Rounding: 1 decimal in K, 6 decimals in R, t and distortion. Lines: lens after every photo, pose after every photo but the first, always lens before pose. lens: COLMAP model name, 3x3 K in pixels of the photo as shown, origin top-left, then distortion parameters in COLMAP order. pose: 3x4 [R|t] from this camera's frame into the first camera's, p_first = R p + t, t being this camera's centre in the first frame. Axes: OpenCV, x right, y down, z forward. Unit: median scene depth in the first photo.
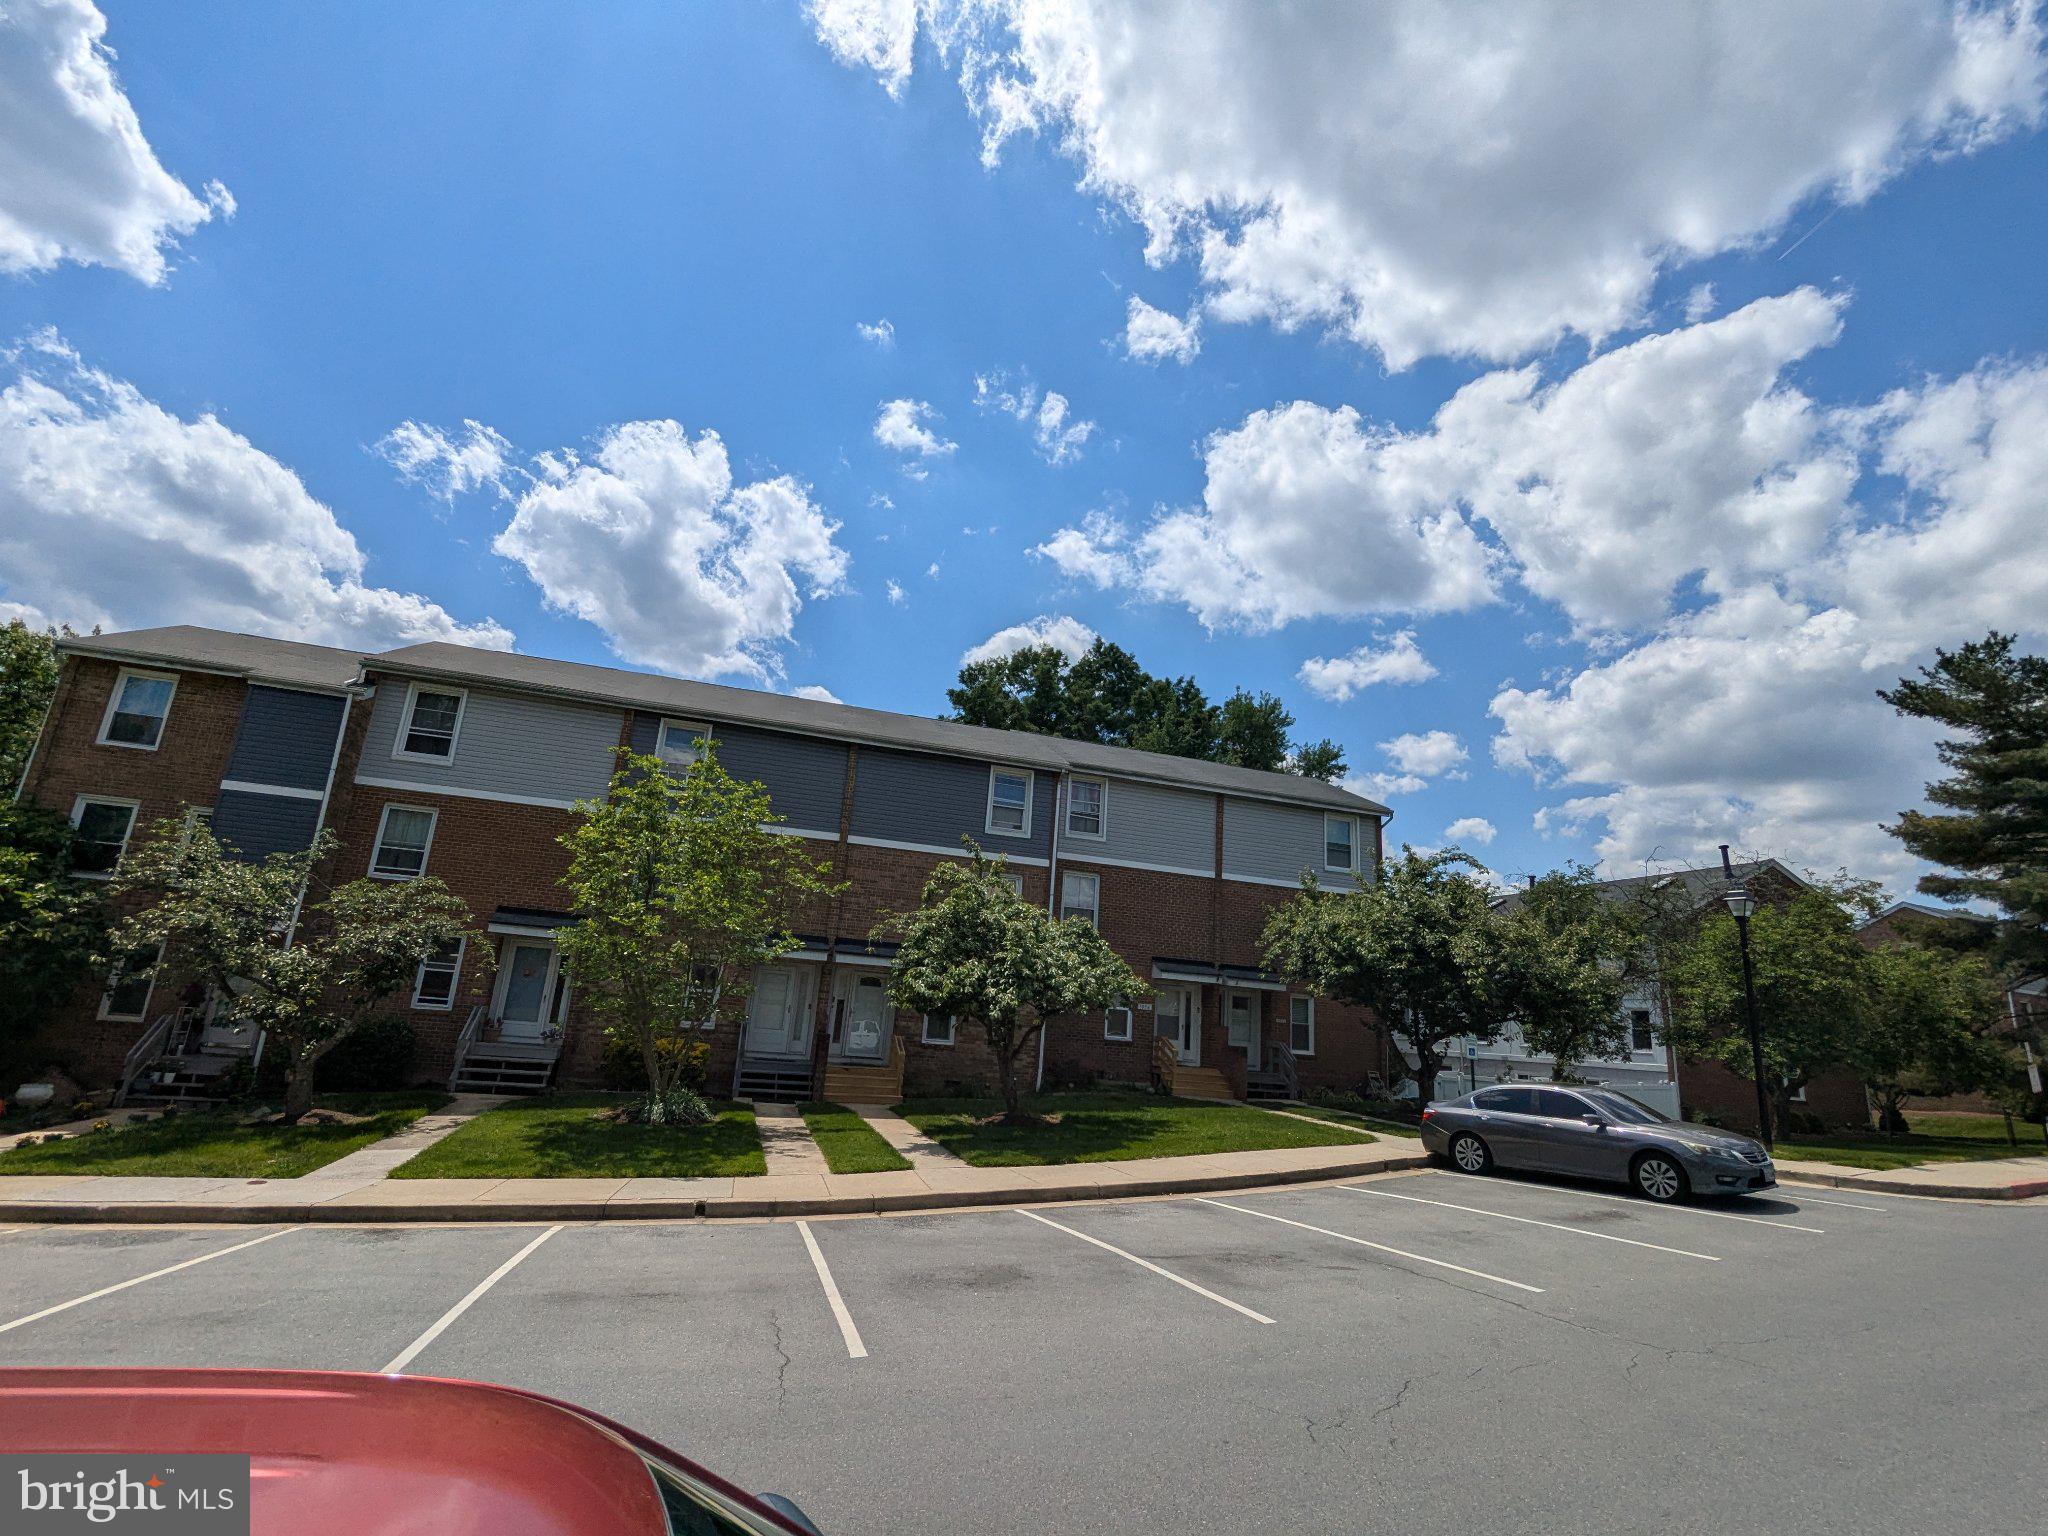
lens RADIAL K [[938.2, 0, 1024.0], [0, 938.2, 768.0], [0, 0, 1]] dist [-0.000162, -0.000031]
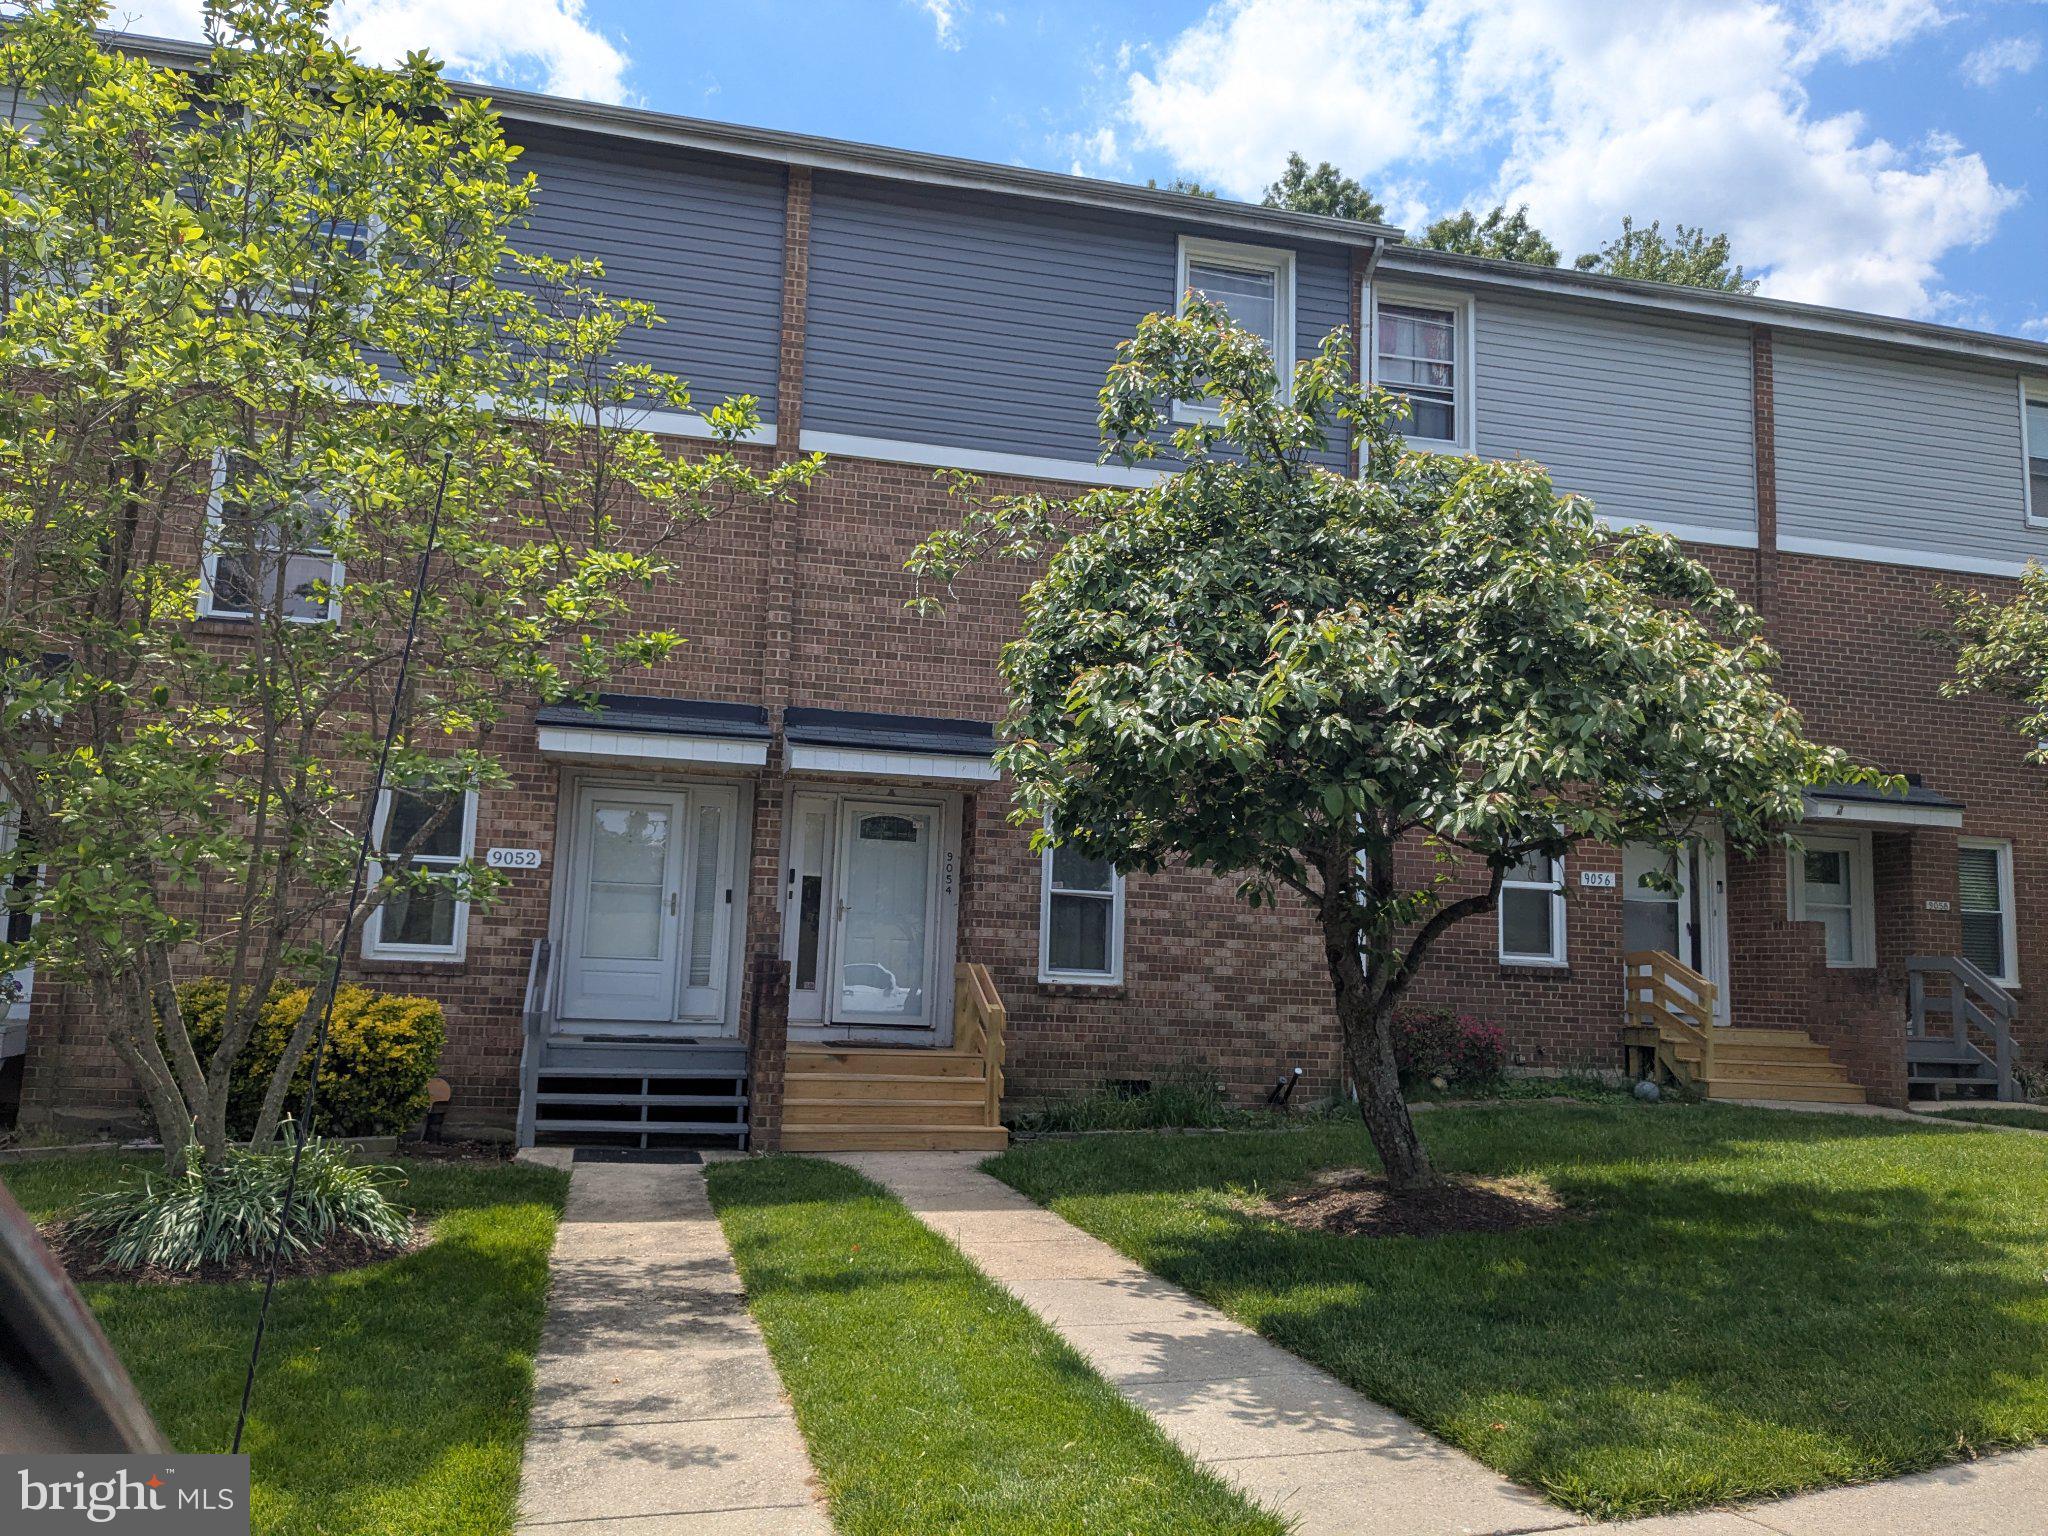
lens RADIAL K [[1749.4, 0, 1024.0], [0, 1749.4, 768.0], [0, 0, 1]] dist [0.009832, -0.003181]
pose [[0.997464, -0.040761, -0.058339, -0.075842], [0.048944, 0.987995, 0.146528, 0.116702], [0.051666, -0.149012, 0.987485, 0.359987]]
